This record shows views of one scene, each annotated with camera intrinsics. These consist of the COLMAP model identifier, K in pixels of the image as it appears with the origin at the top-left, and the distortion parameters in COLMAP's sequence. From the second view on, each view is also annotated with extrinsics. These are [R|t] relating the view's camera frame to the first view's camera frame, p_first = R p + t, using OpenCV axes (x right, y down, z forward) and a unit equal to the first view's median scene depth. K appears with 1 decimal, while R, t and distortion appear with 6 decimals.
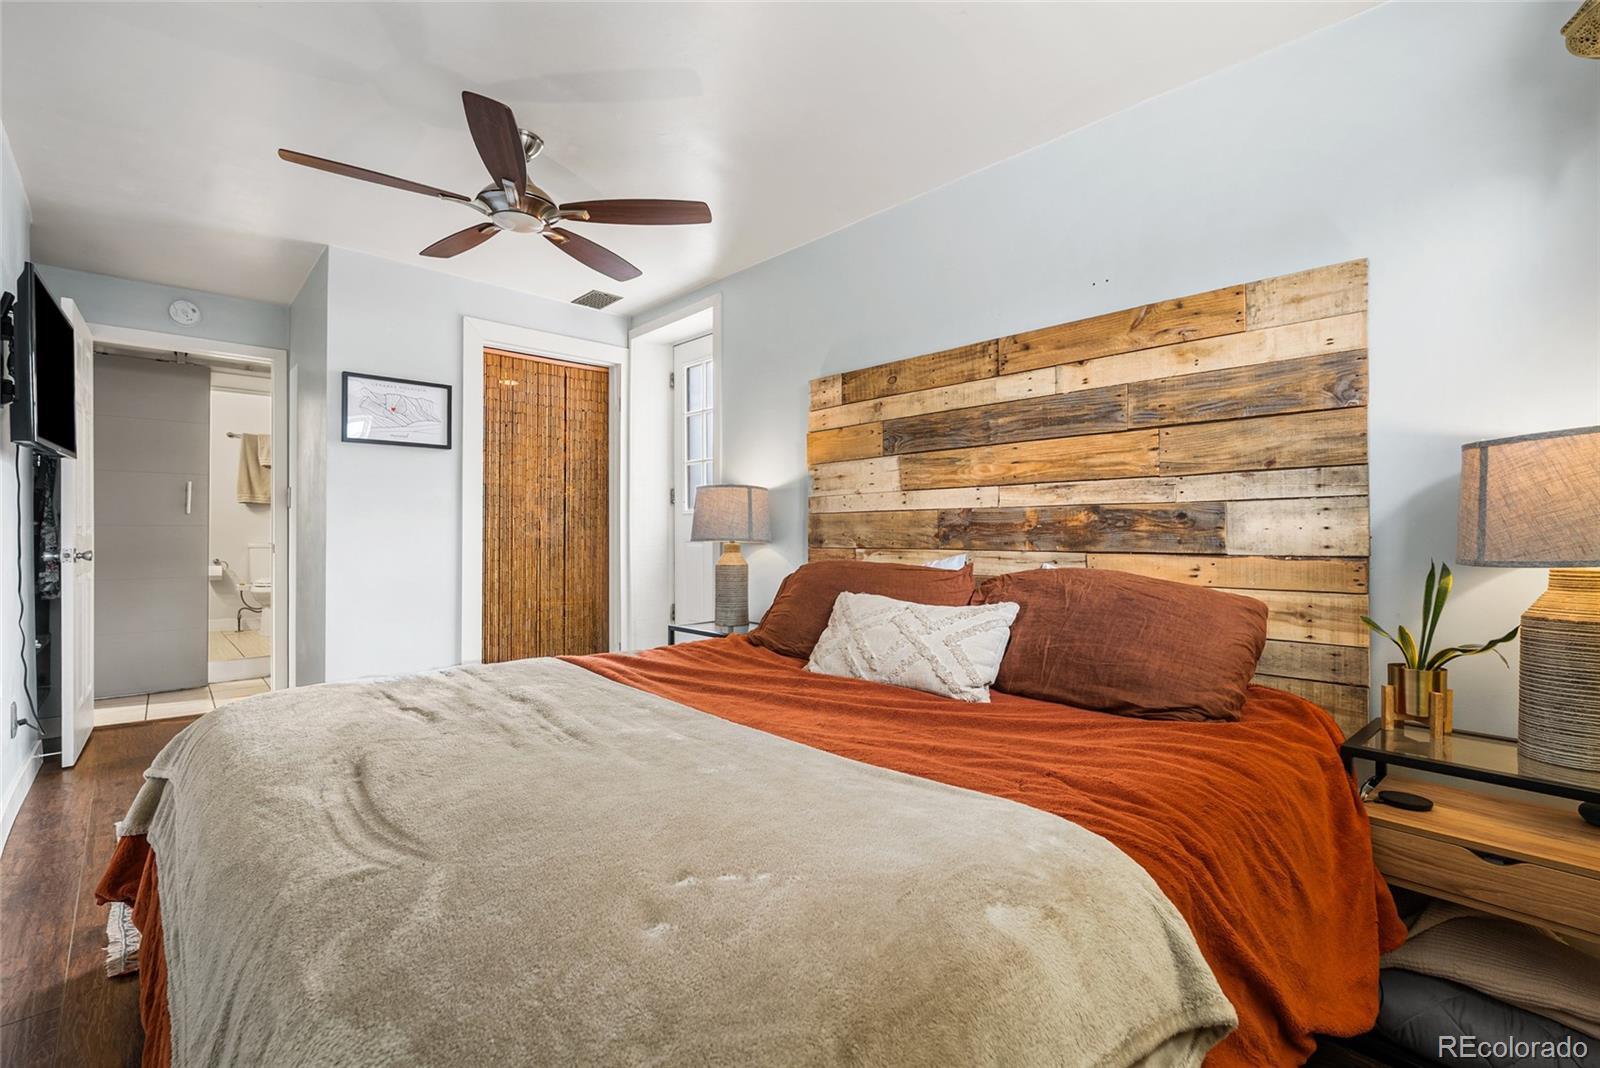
lens RADIAL K [[726.8, 0, 791.1], [0, 726.8, 529.5], [0, 0, 1]] dist [-0.008527, 0.001839]
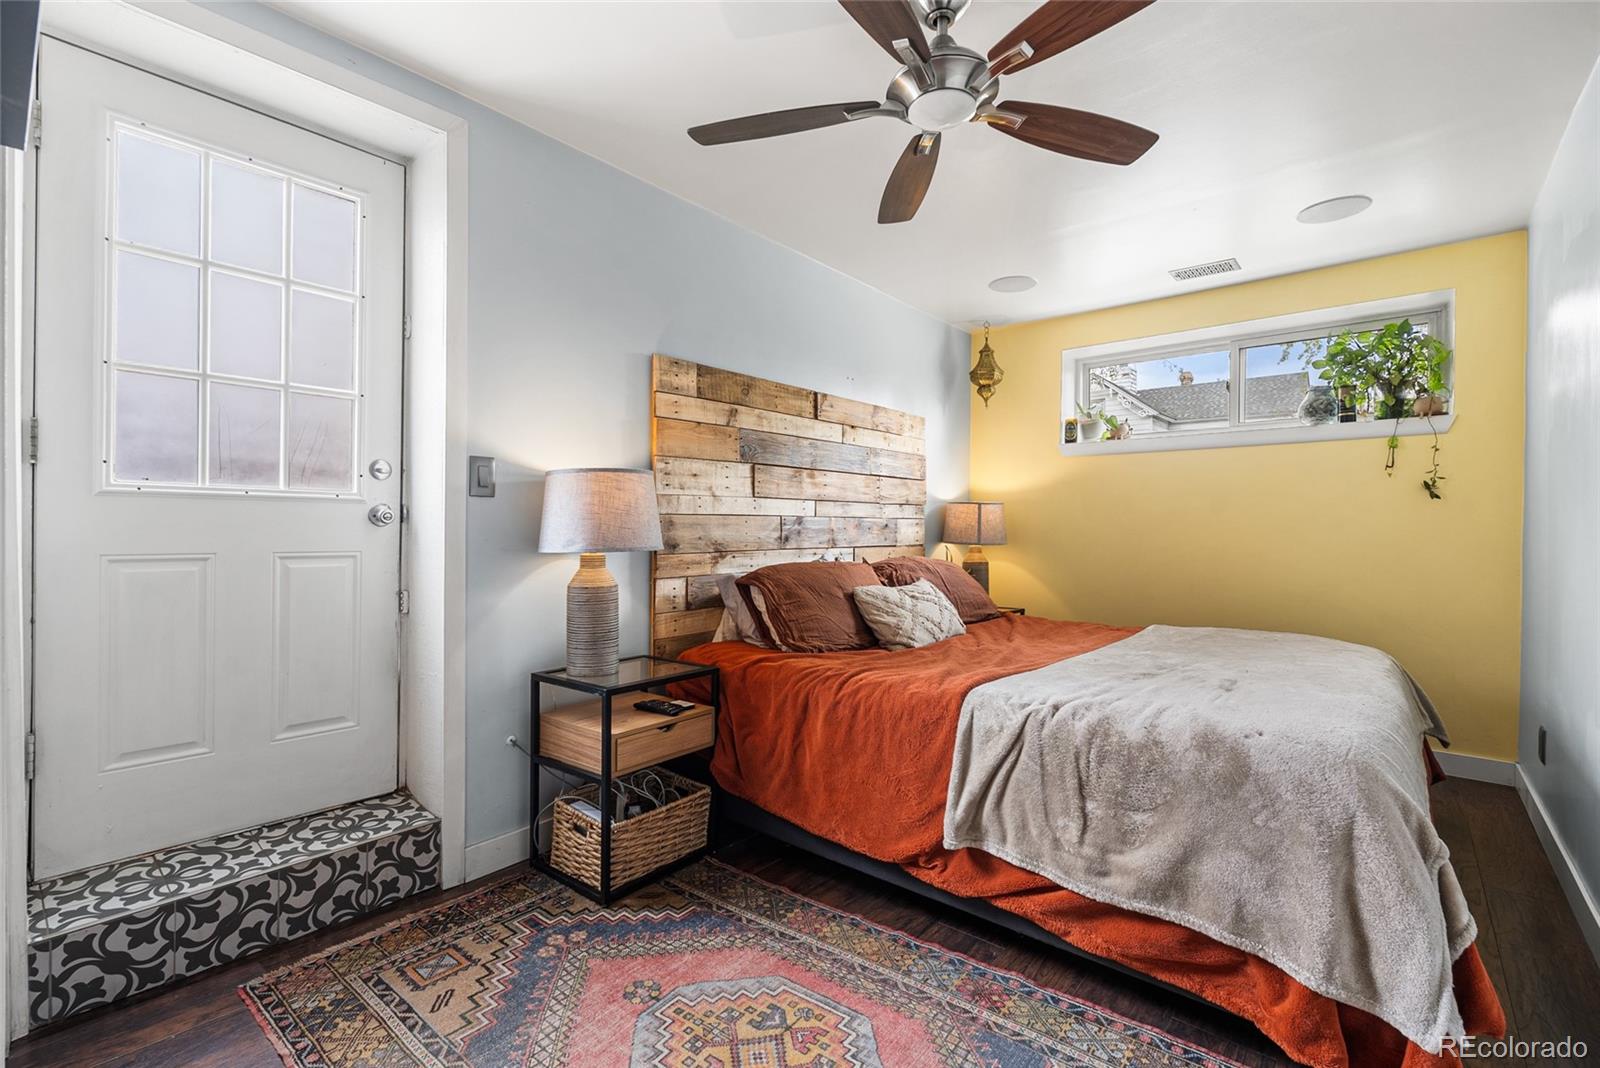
lens RADIAL K [[726.8, 0, 793.4], [0, 726.8, 533.0], [0, 0, 1]] dist [-0.008527, 0.001839]
pose [[-0.134305, -0.002165, 0.990938, -0.920152], [-0.001261, 0.999997, 0.002014, -0.002248], [-0.990939, -0.000979, -0.134307, 1.074498]]
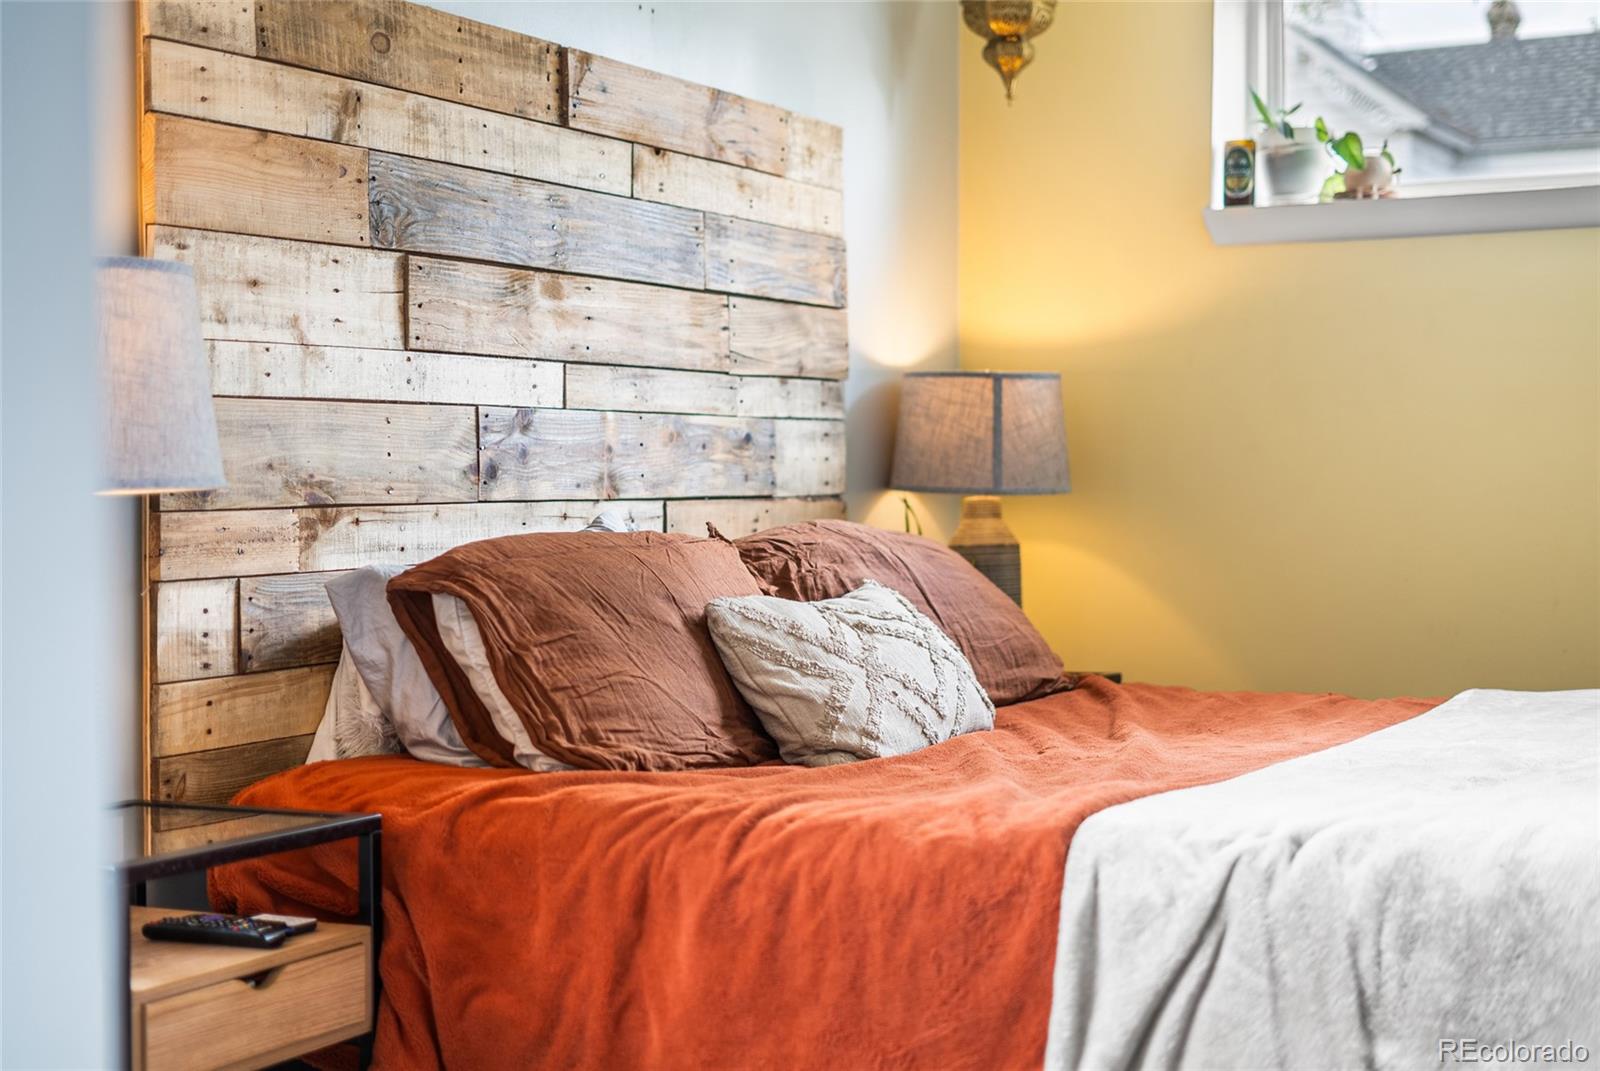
lens RADIAL K [[2429.7, 0, 799.1], [0, 2429.7, 530.0], [0, 0, 1]] dist [-0.002740, 0.000000]
pose [[-0.343336, -0.010859, 0.939150, -1.082141], [0.009465, 0.999842, 0.015021, 0.022375], [-0.939165, 0.014046, -0.343179, 1.226630]]
